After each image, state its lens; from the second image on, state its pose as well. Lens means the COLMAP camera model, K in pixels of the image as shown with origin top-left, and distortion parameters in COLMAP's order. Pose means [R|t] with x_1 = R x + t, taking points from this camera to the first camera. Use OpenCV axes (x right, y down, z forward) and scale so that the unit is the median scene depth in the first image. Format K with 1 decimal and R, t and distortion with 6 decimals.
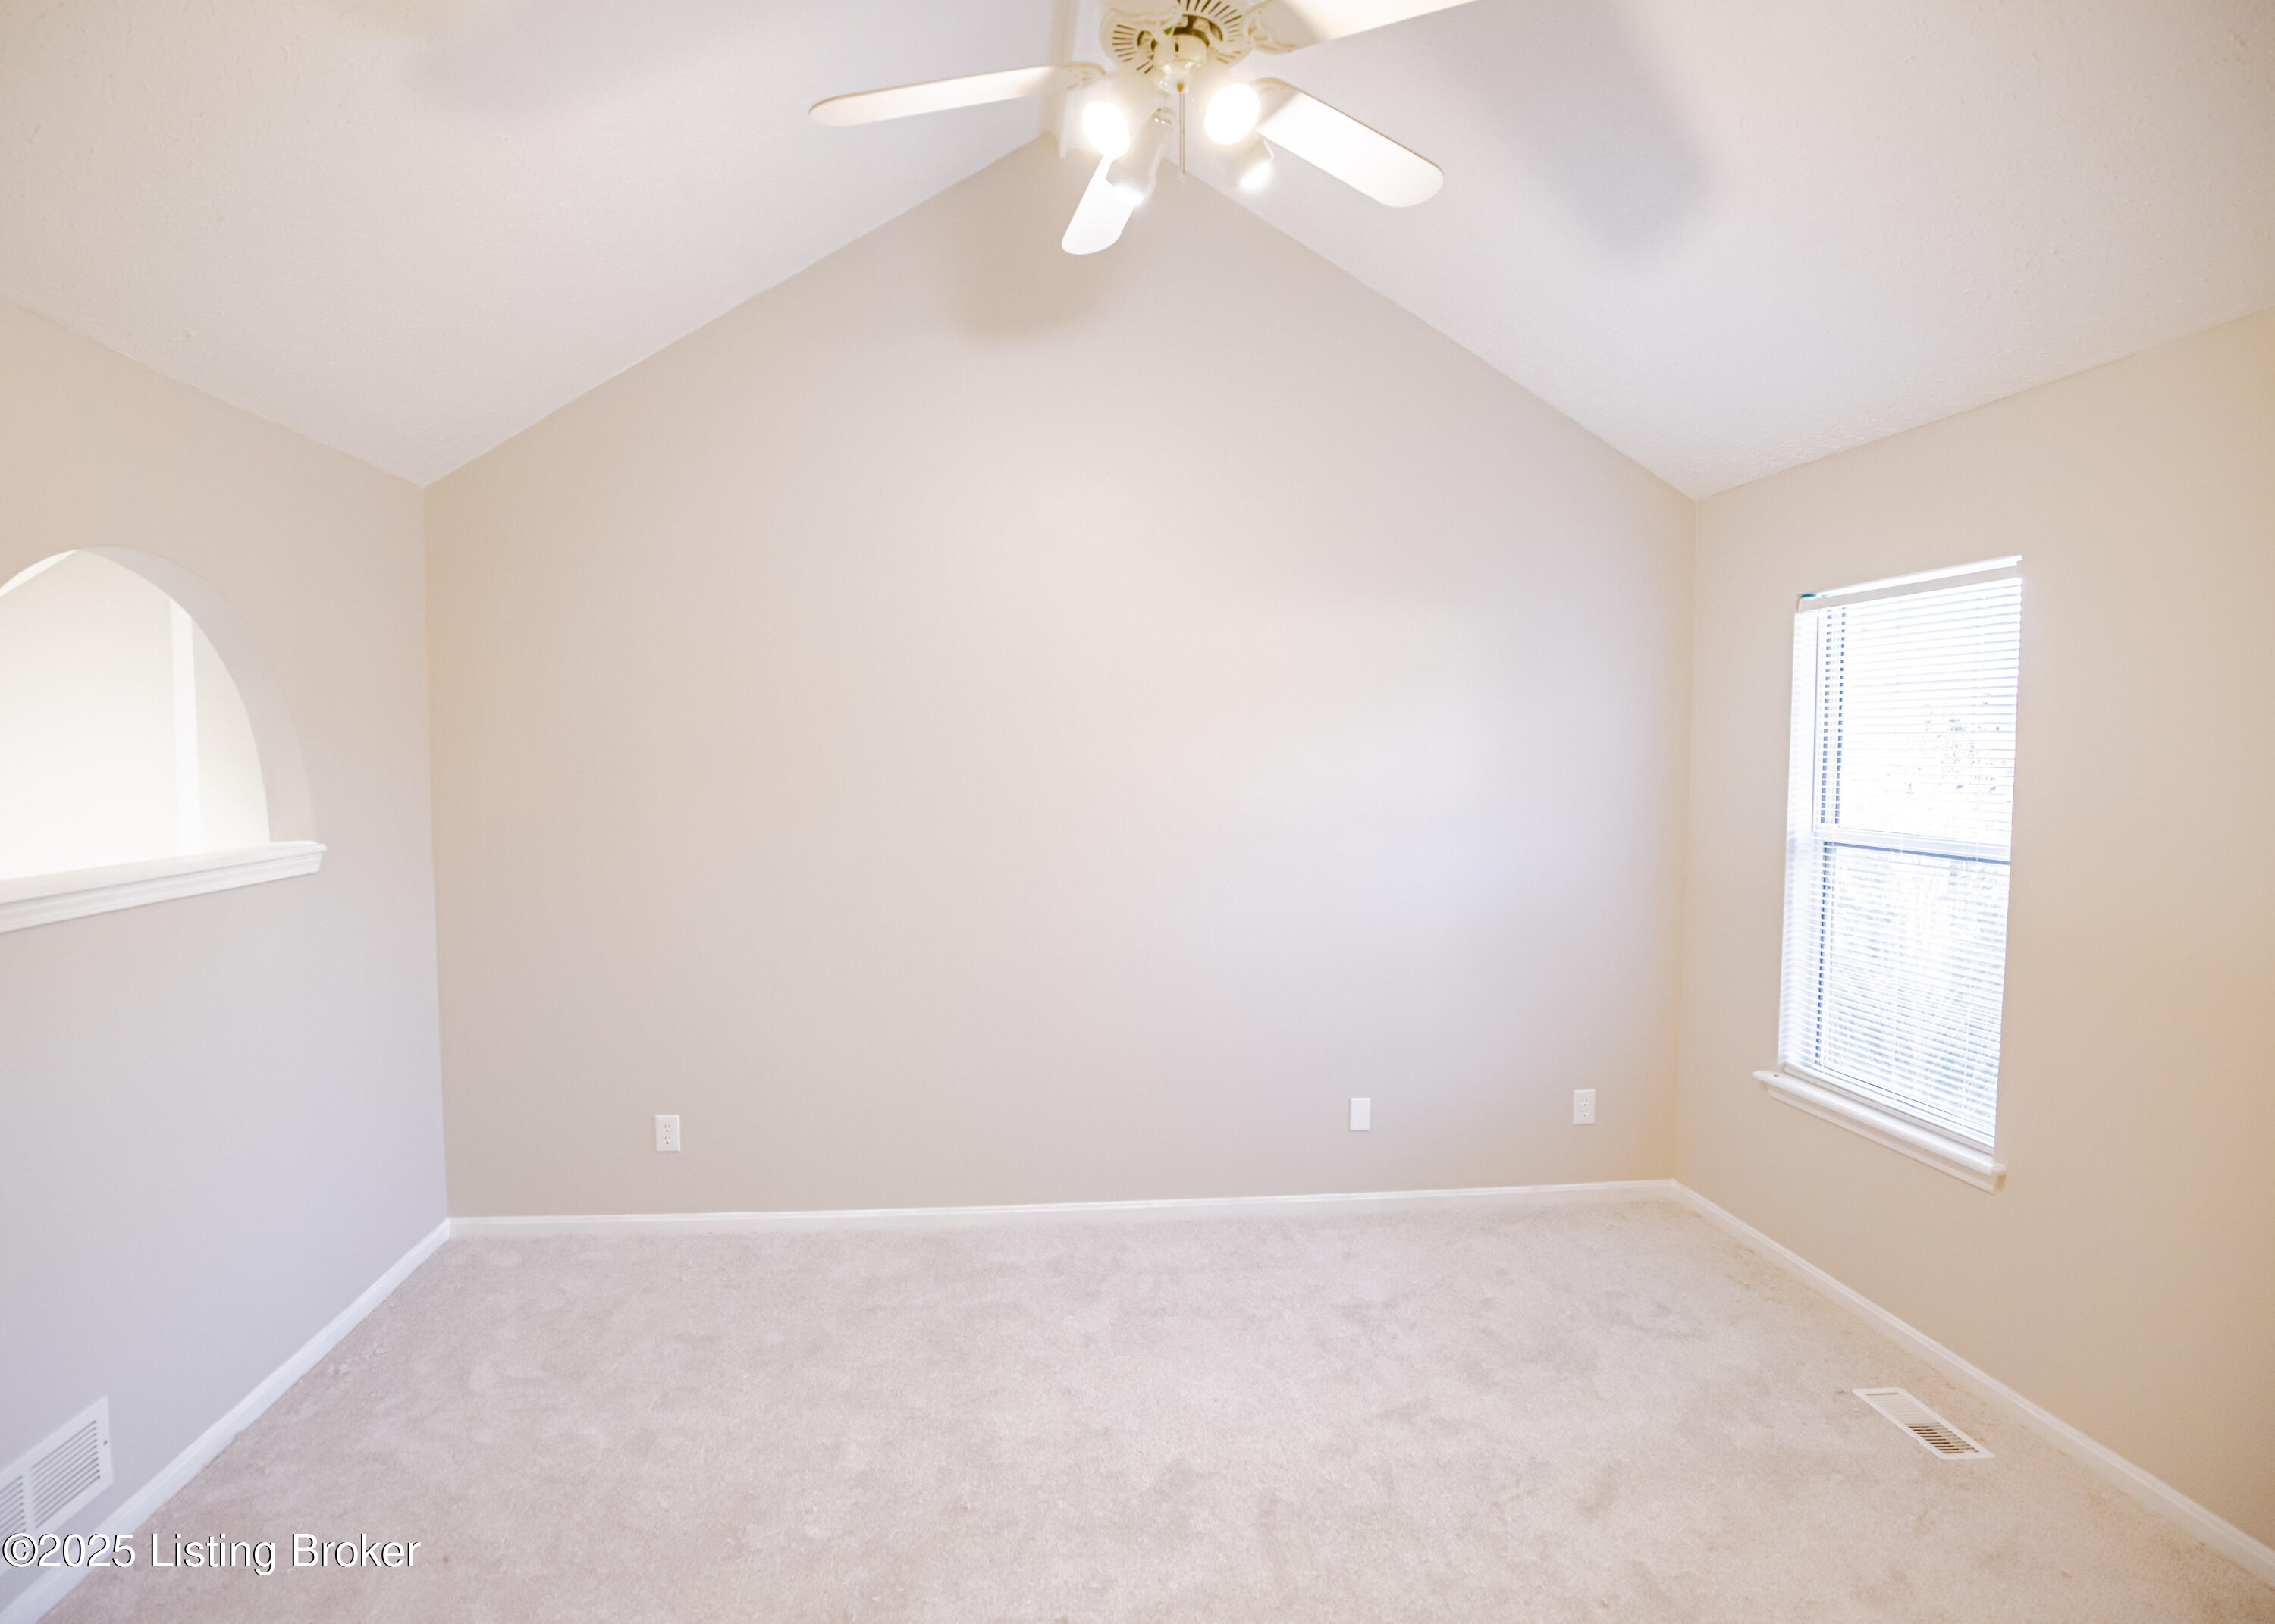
lens RADIAL K [[1123.5, 0, 1126.4], [0, 1123.5, 807.8], [0, 0, 1]] dist [-0.025831, 0.001787]
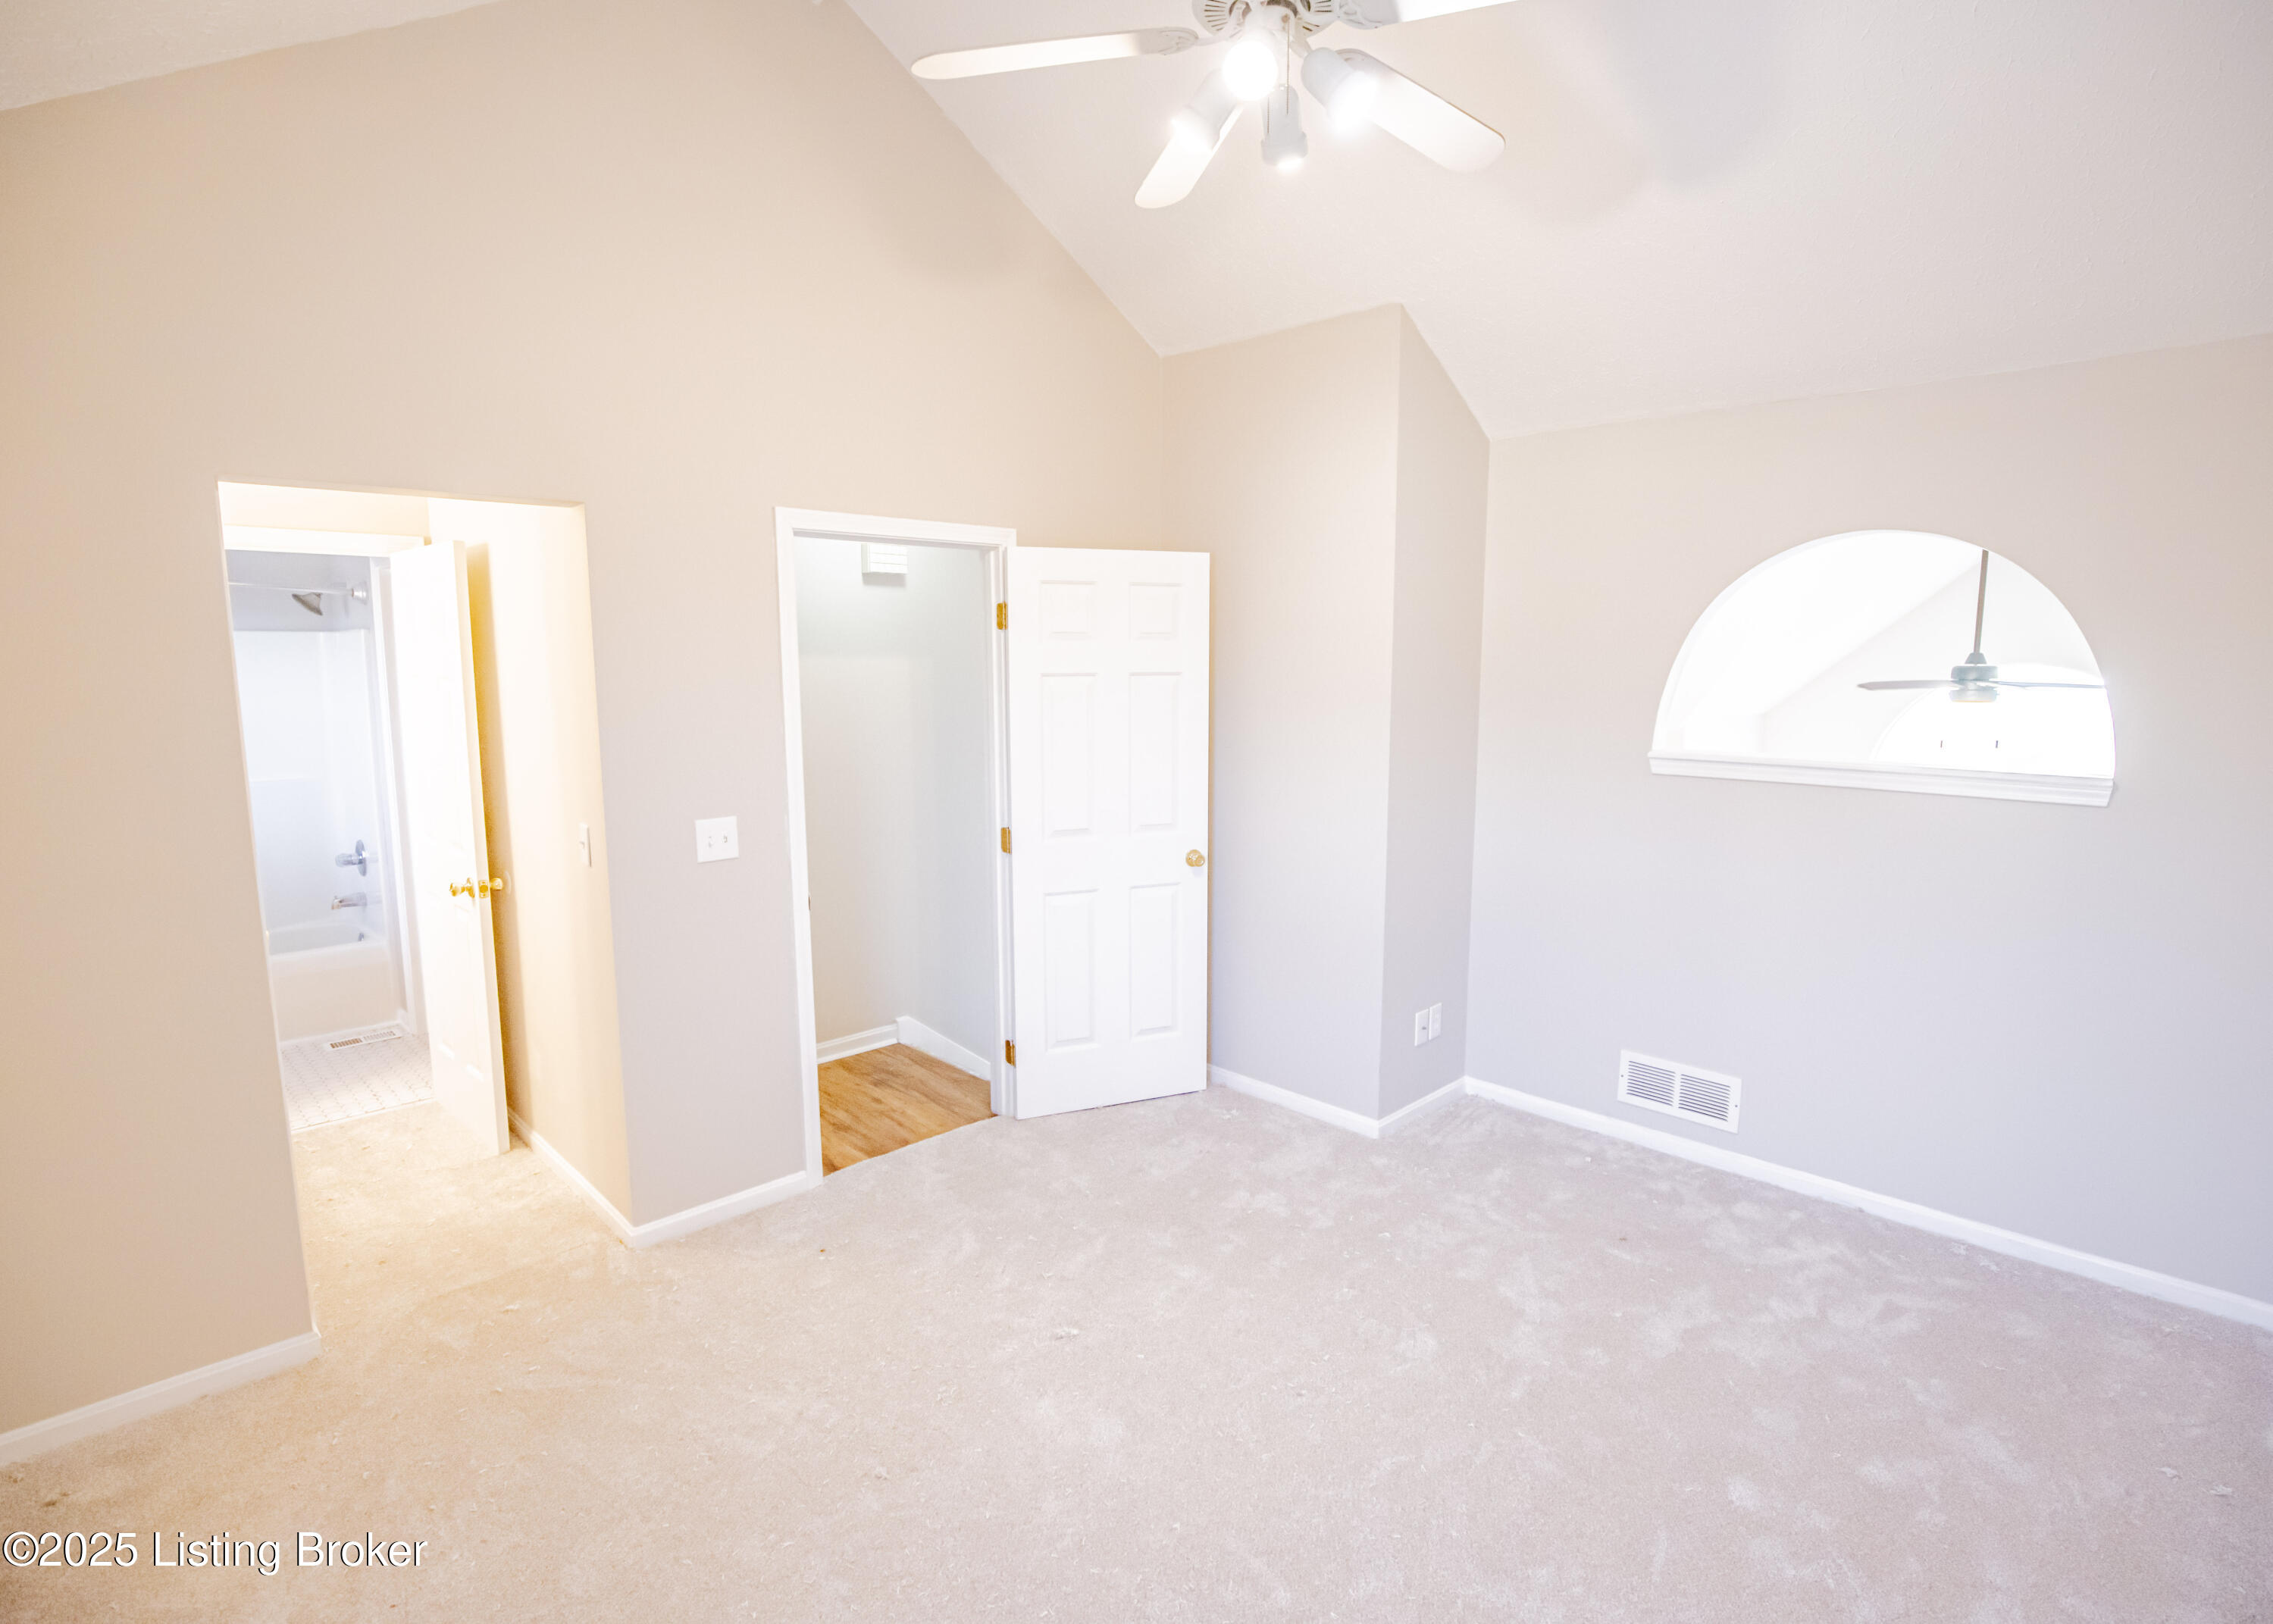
lens RADIAL K [[1142.8, 0, 1145.6], [0, 1142.8, 816.3], [0, 0, 1]] dist [-0.027385, 0.002446]
pose [[-0.777784, 0.062578, -0.625409, 0.459271], [-0.058564, 0.983487, 0.171240, -0.044368], [0.625798, 0.169814, -0.761275, 1.002143]]
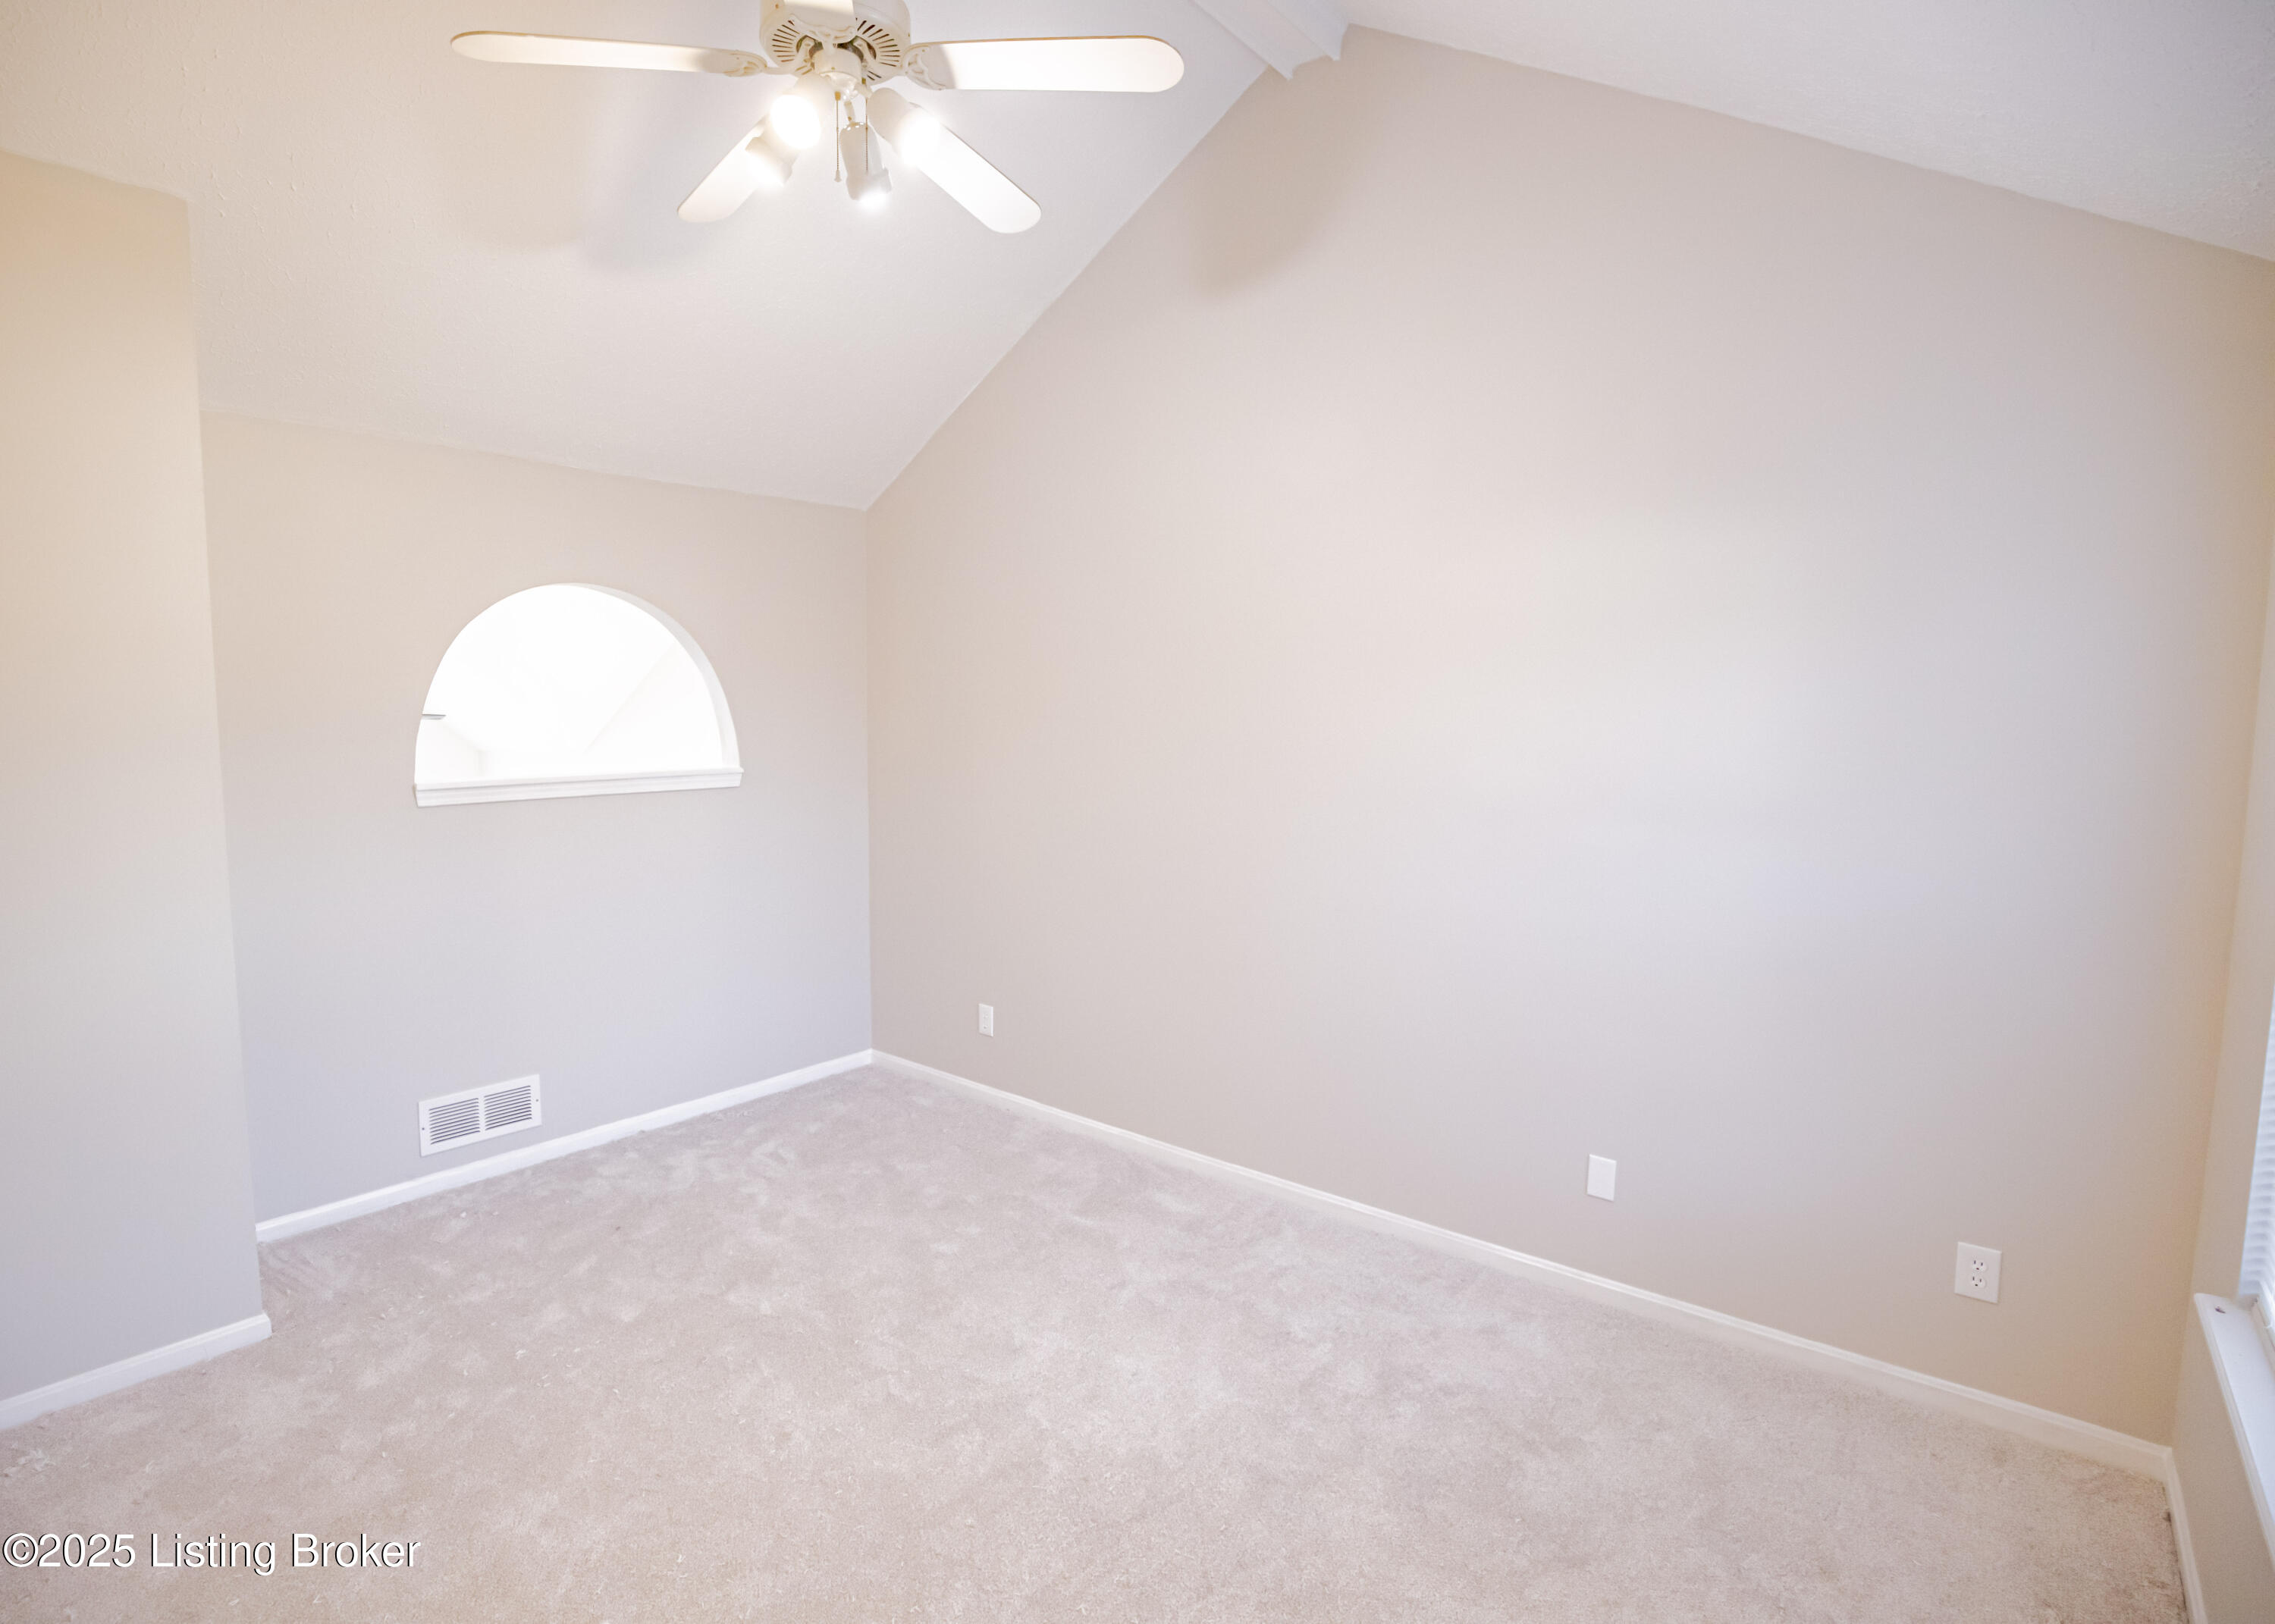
lens RADIAL K [[1143.8, 0, 1146.6], [0, 1143.8, 816.3], [0, 0, 1]] dist [-0.027385, 0.002446]
pose [[0.711321, 0.072319, -0.699137, 0.596260], [-0.047274, 0.997363, 0.055069, -0.009217], [0.701276, -0.006120, 0.712864, 0.240350]]
